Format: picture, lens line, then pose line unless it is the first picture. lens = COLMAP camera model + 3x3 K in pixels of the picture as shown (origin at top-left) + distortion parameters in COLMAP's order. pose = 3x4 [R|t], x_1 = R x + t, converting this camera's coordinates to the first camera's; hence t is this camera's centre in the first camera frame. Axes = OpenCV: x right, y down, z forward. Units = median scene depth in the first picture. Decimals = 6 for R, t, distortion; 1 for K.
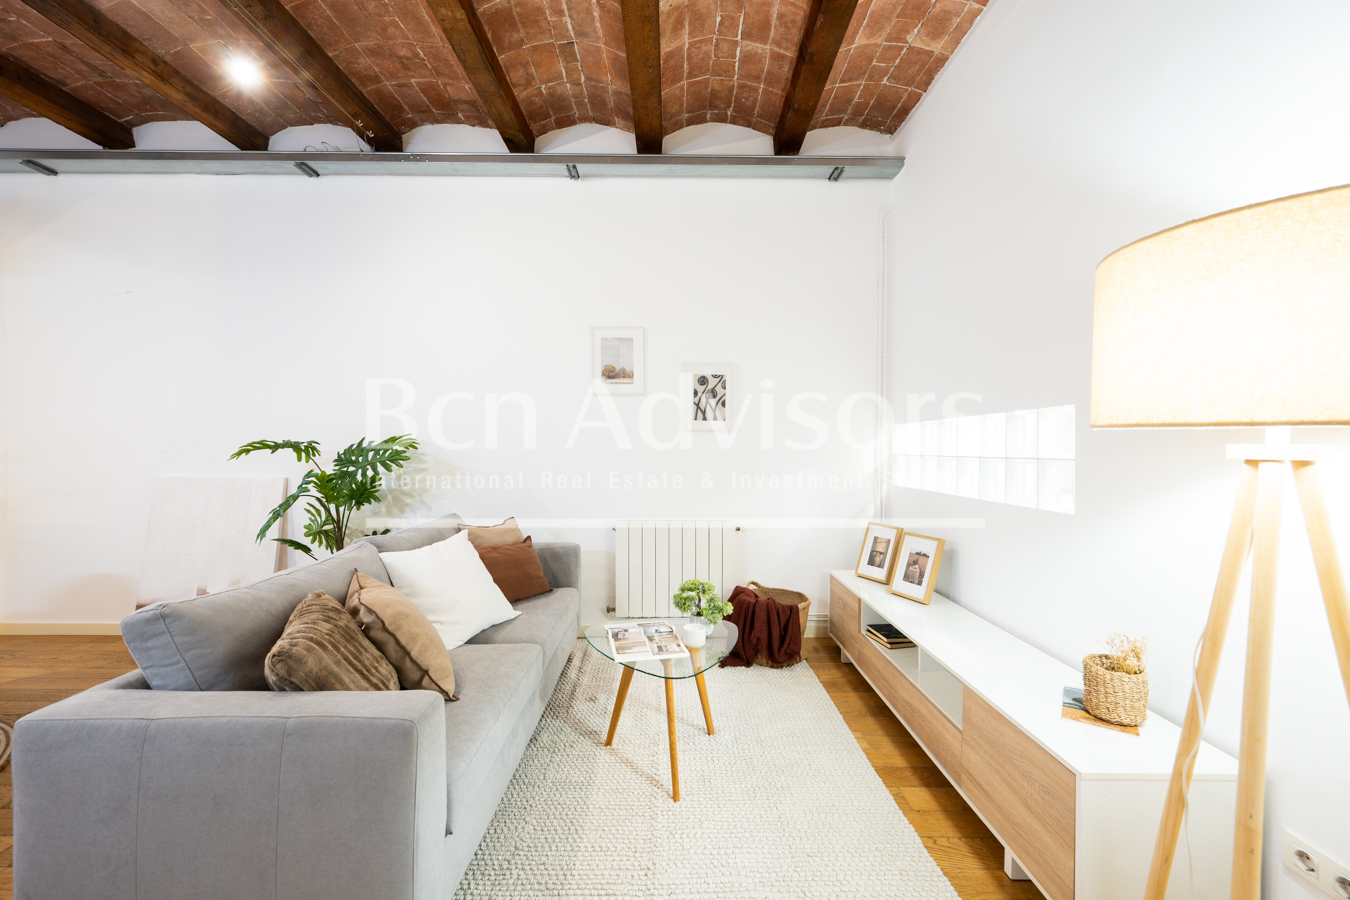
lens RADIAL K [[536.7, 0, 671.4], [0, 536.7, 452.8], [0, 0, 1]] dist [-0.002106, 0.000612]
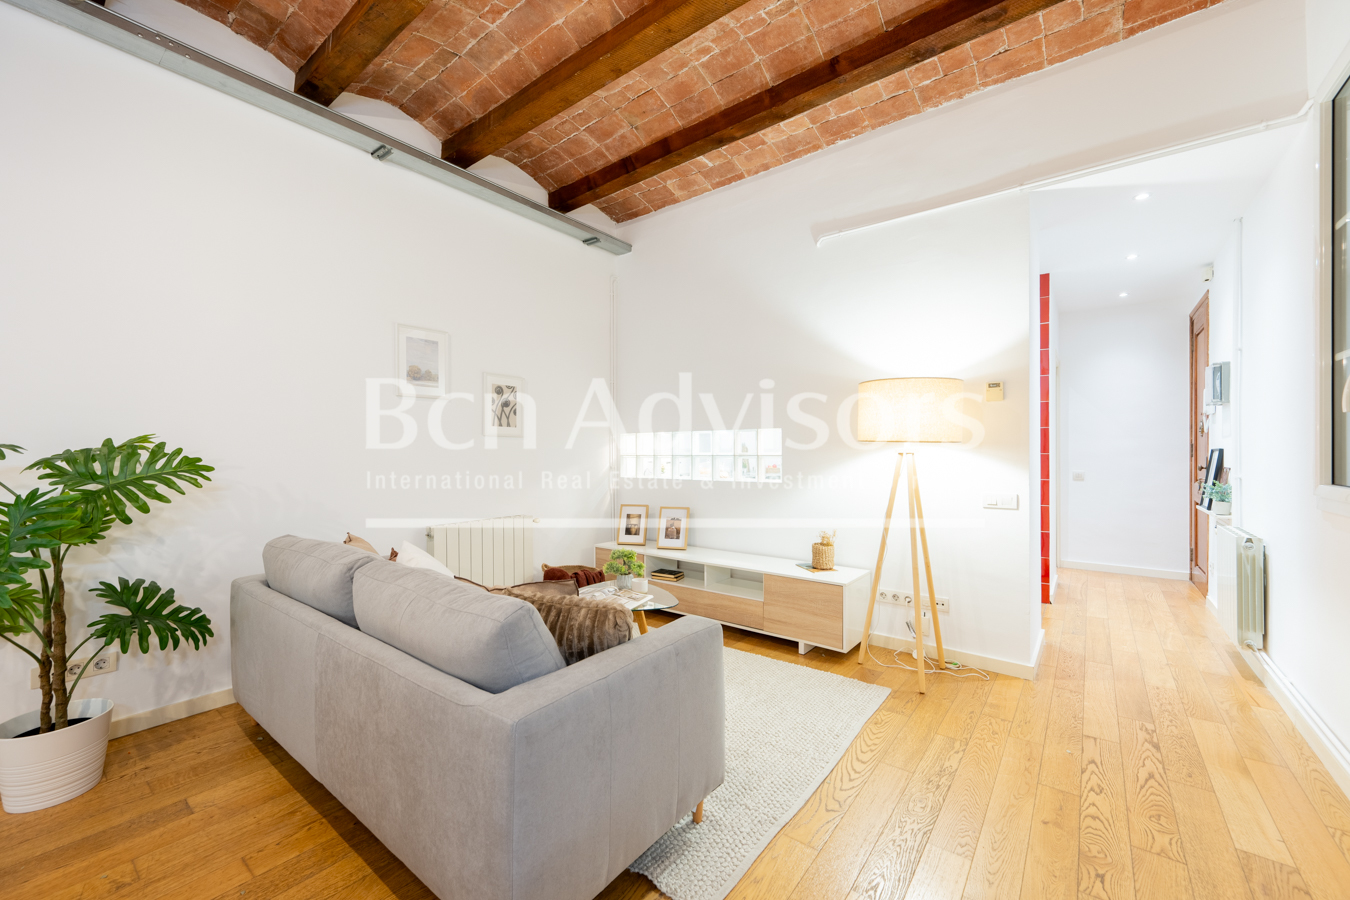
lens RADIAL K [[536.7, 0, 676.8], [0, 536.7, 452.8], [0, 0, 1]] dist [-0.002106, 0.000612]
pose [[0.611637, -0.009139, 0.791085, -0.675679], [0.015107, 0.999886, -0.000130, -0.000710], [-0.790994, 0.012030, 0.611706, 0.048711]]
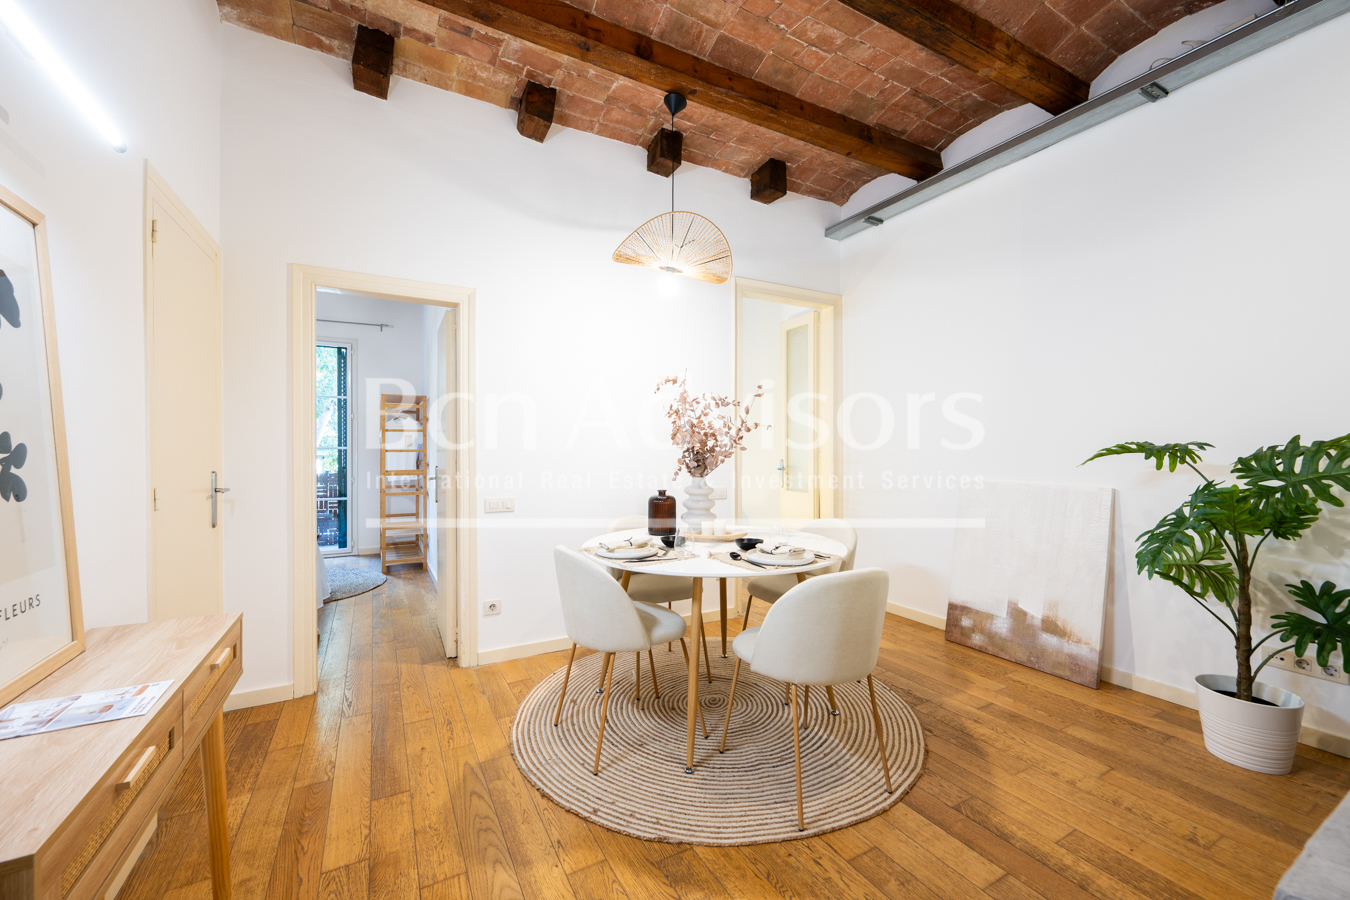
lens RADIAL K [[536.7, 0, 671.6], [0, 536.7, 452.1], [0, 0, 1]] dist [-0.002106, 0.000612]
pose [[0.478253, -0.001871, -0.878220, -0.370151], [-0.005781, 0.999969, -0.005278, -0.000963], [0.878203, 0.007601, 0.478228, 0.026498]]
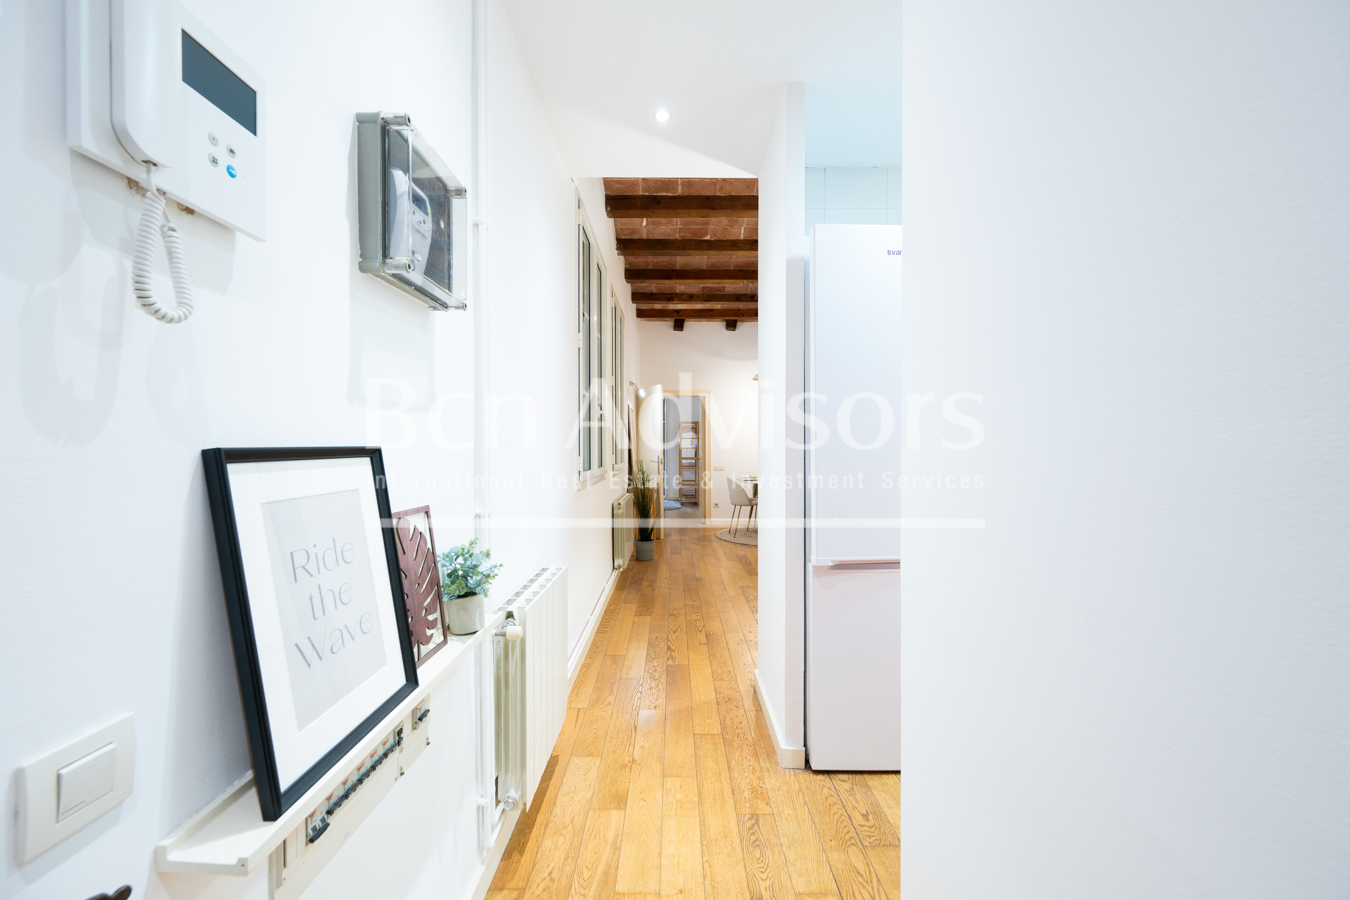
lens RADIAL K [[536.7, 0, 671.3], [0, 536.7, 456.3], [0, 0, 1]] dist [-0.002106, 0.000612]
pose [[-0.004742, 0.012811, -0.999907, 1.404212], [-0.008377, 0.999882, 0.012850, 0.001415], [0.999954, 0.008437, -0.004634, -0.010826]]
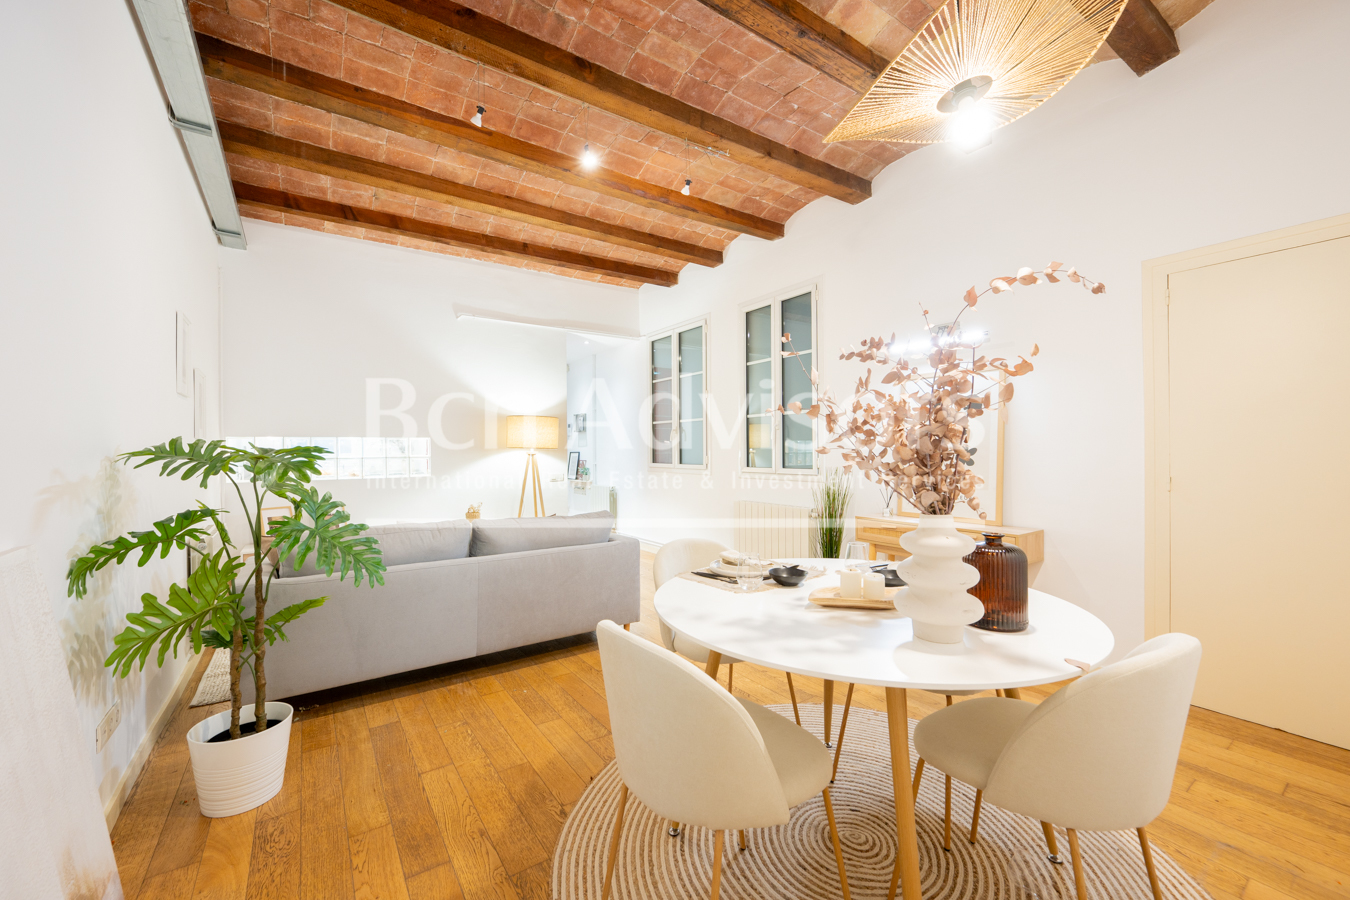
lens RADIAL K [[536.7, 0, 665.7], [0, 536.7, 452.1], [0, 0, 1]] dist [-0.002106, 0.000612]
pose [[-0.560021, -0.005378, 0.828461, -1.442358], [0.009367, 0.999874, 0.012823, -0.020386], [-0.828425, 0.014941, -0.559900, 0.968040]]
